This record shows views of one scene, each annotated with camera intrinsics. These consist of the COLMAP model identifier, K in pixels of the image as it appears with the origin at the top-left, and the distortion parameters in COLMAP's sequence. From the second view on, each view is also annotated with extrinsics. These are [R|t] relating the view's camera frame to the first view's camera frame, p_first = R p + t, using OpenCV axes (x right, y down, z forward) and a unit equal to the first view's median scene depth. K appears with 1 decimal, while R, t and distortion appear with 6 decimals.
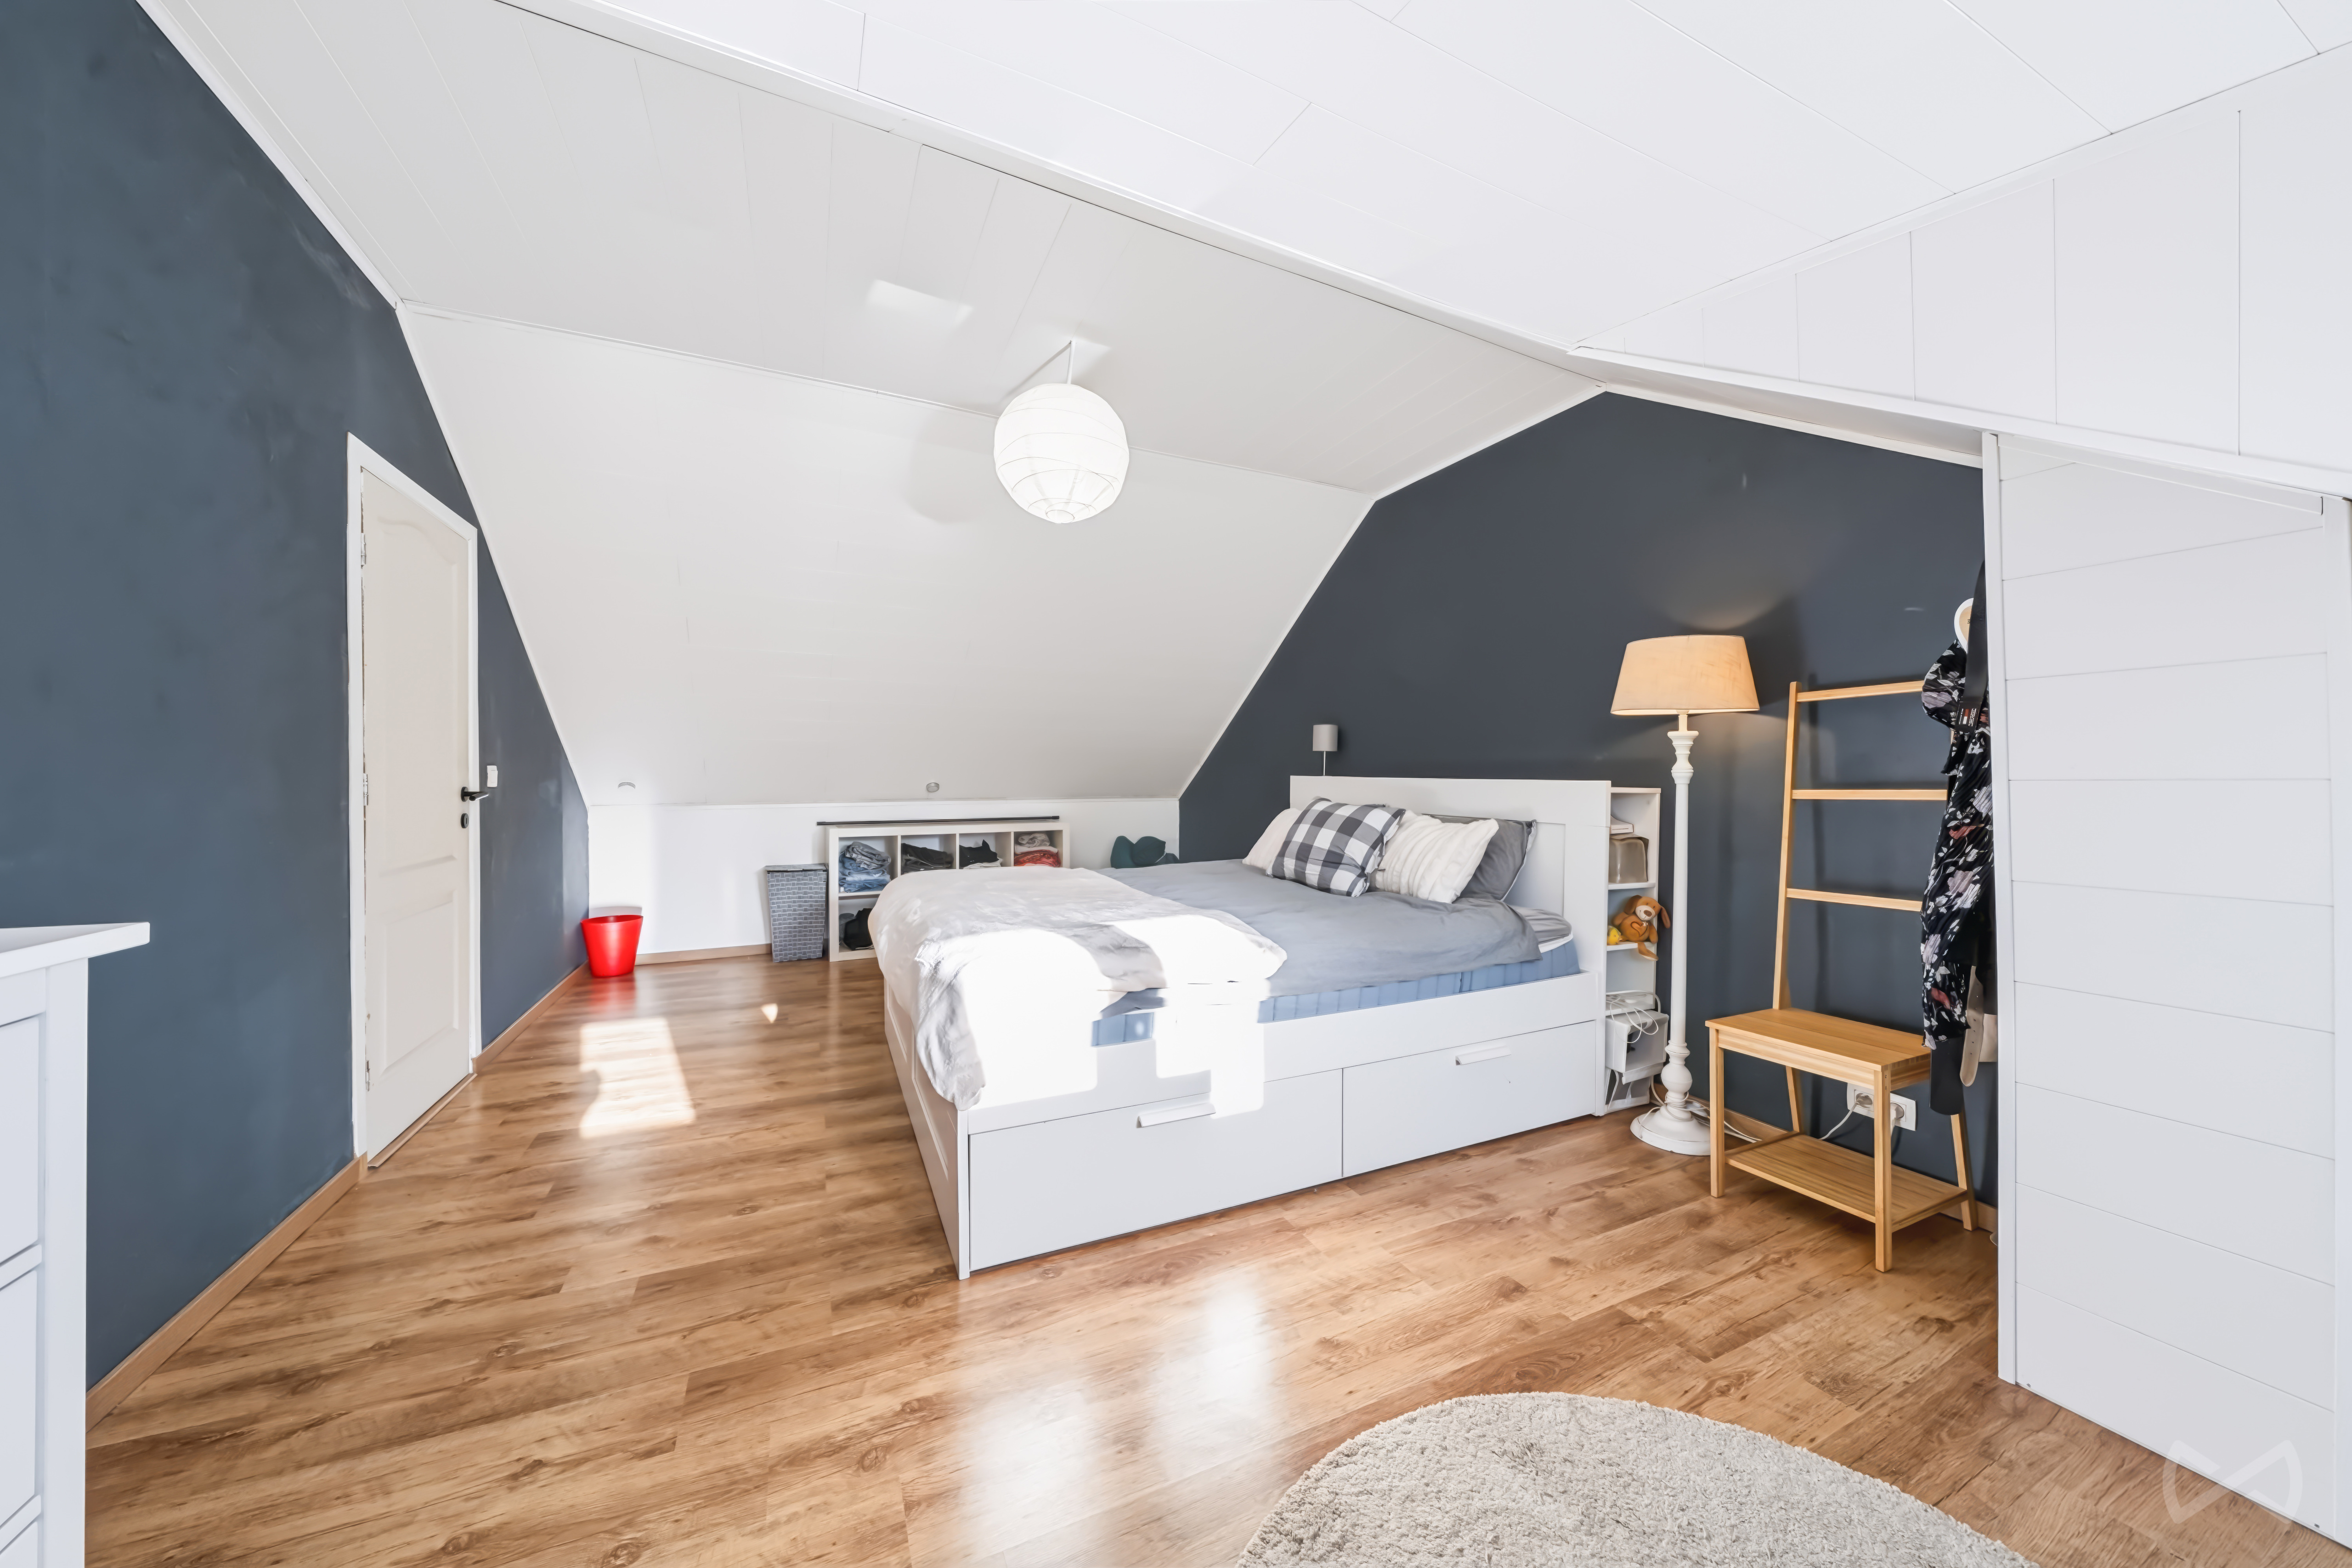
lens RADIAL K [[798.8, 0, 1172.7], [0, 798.8, 779.5], [0, 0, 1]] dist [-0.005740, -0.000090]
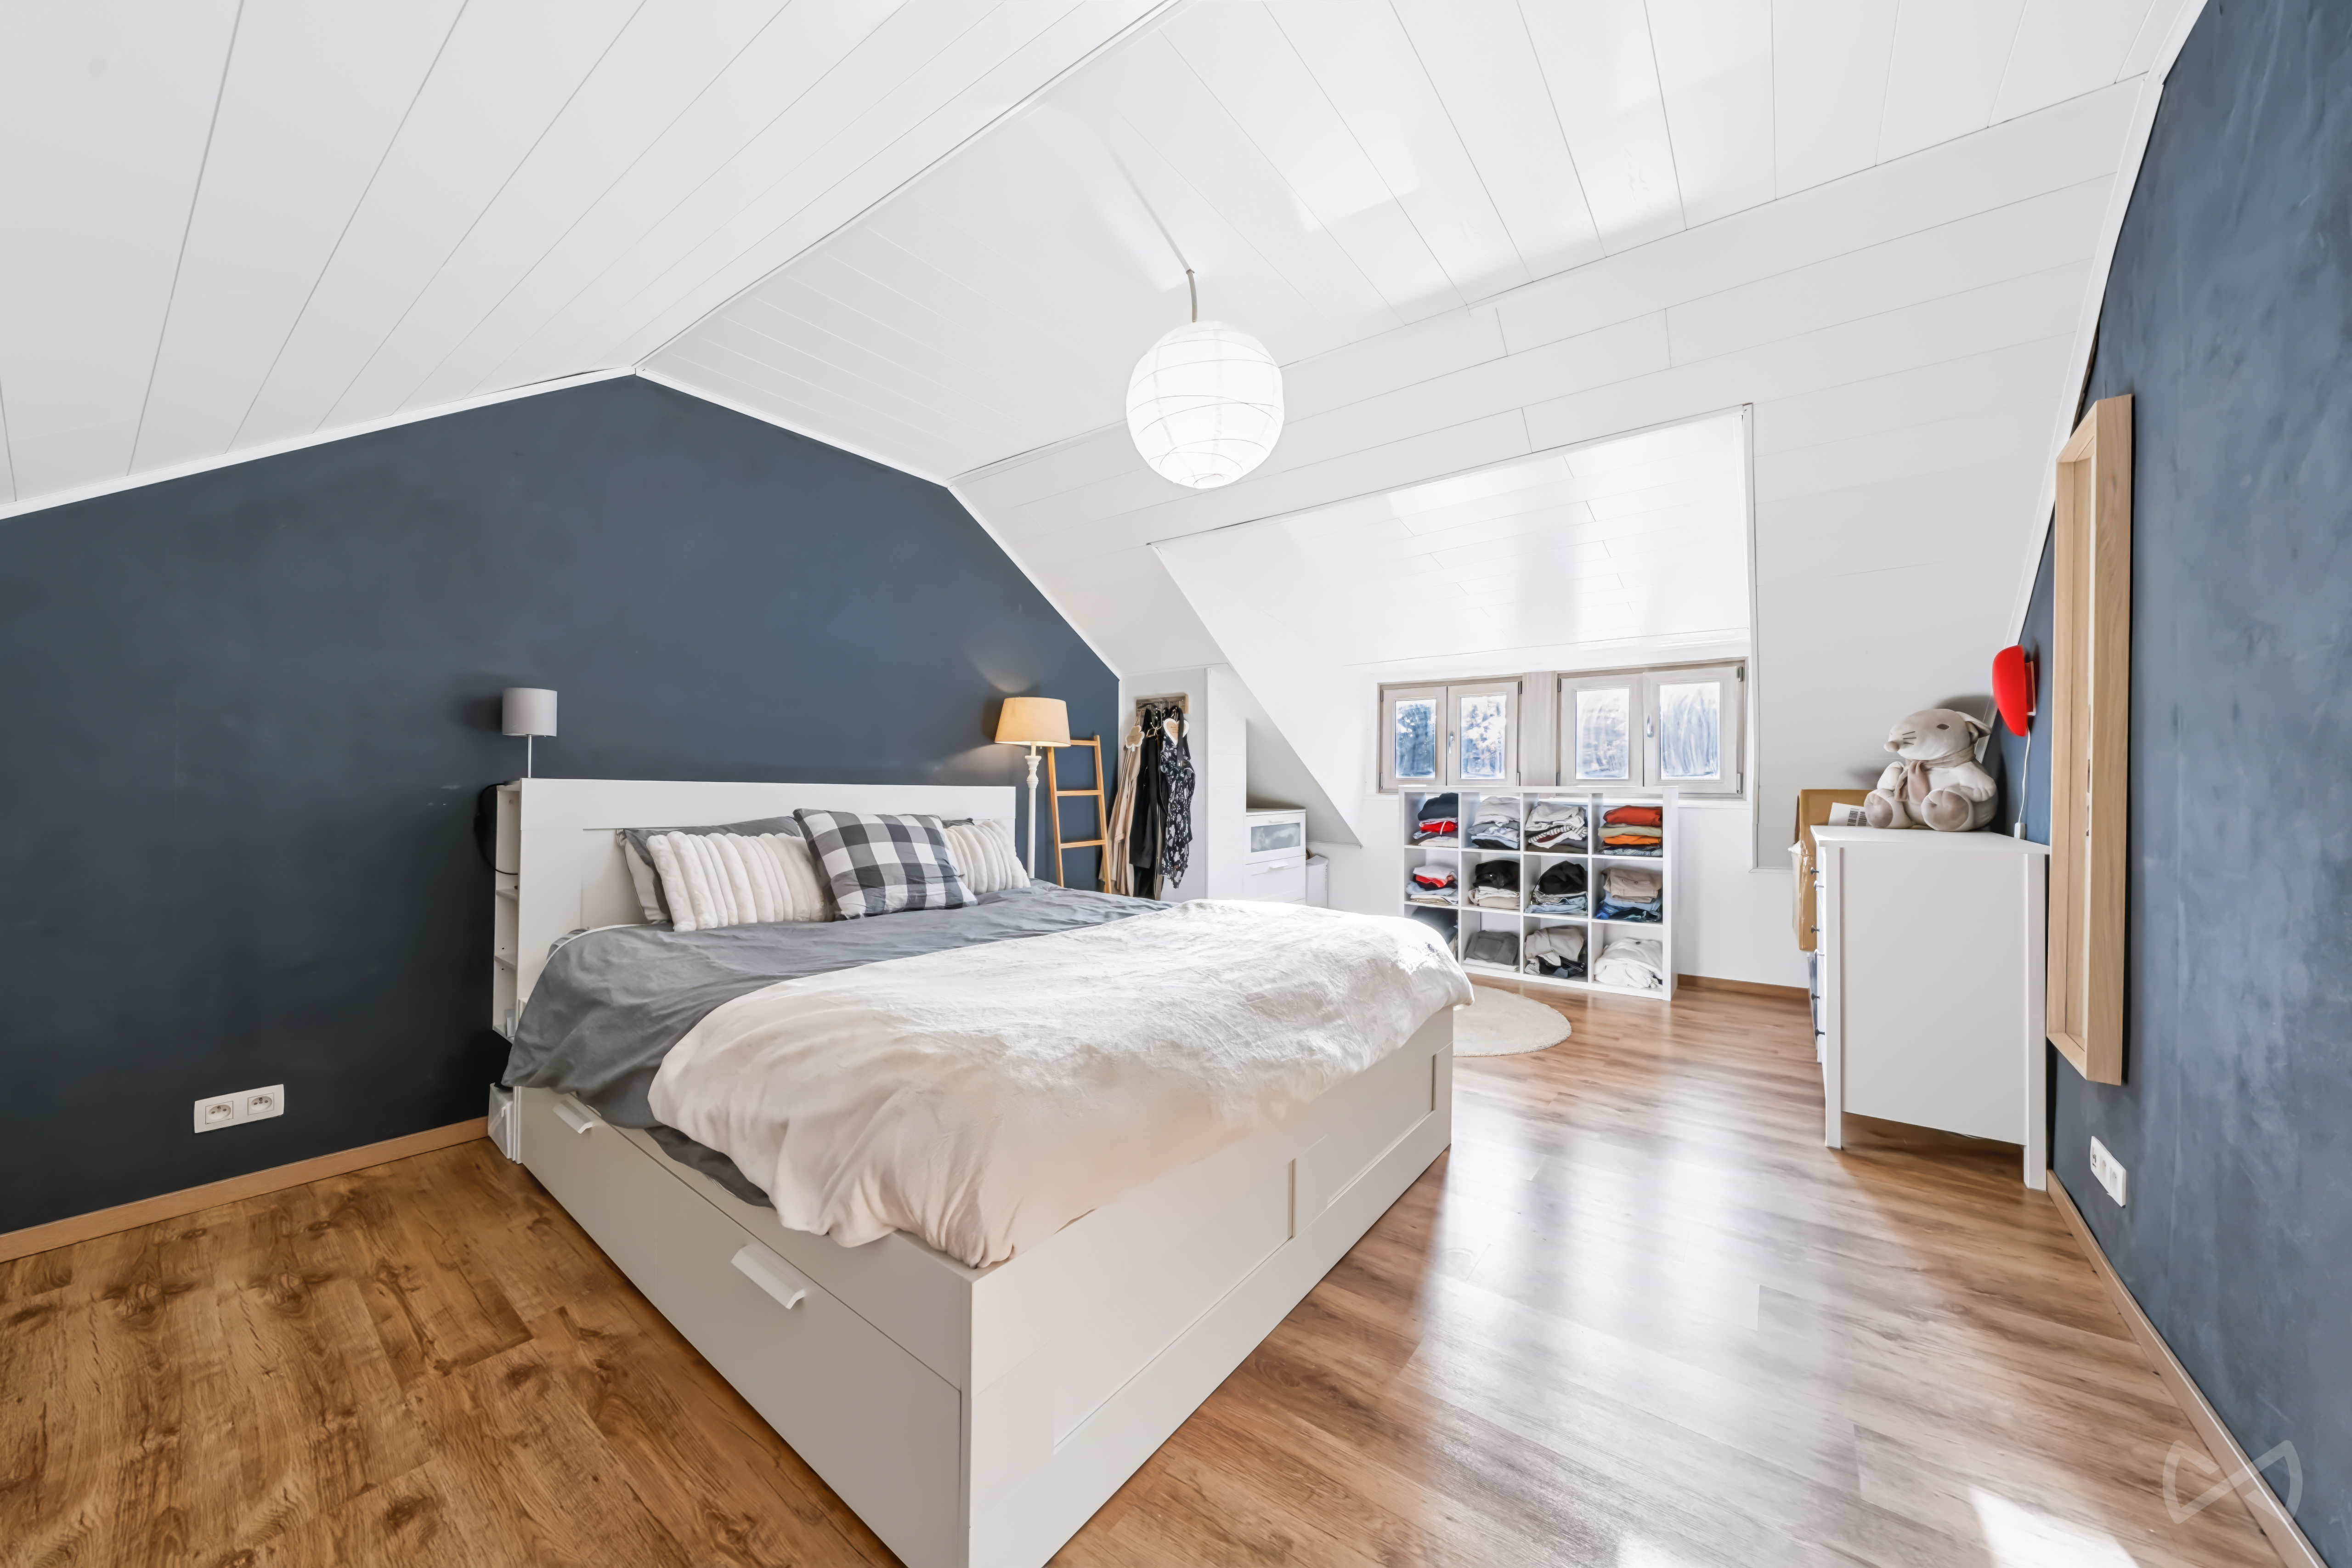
lens RADIAL K [[798.8, 0, 1172.7], [0, 798.8, 784.3], [0, 0, 1]] dist [-0.005740, -0.000090]
pose [[-0.481126, -0.002201, 0.876649, -0.917122], [-0.004101, 0.999992, 0.000260, -0.004199], [-0.876642, -0.003470, -0.481131, 1.516886]]
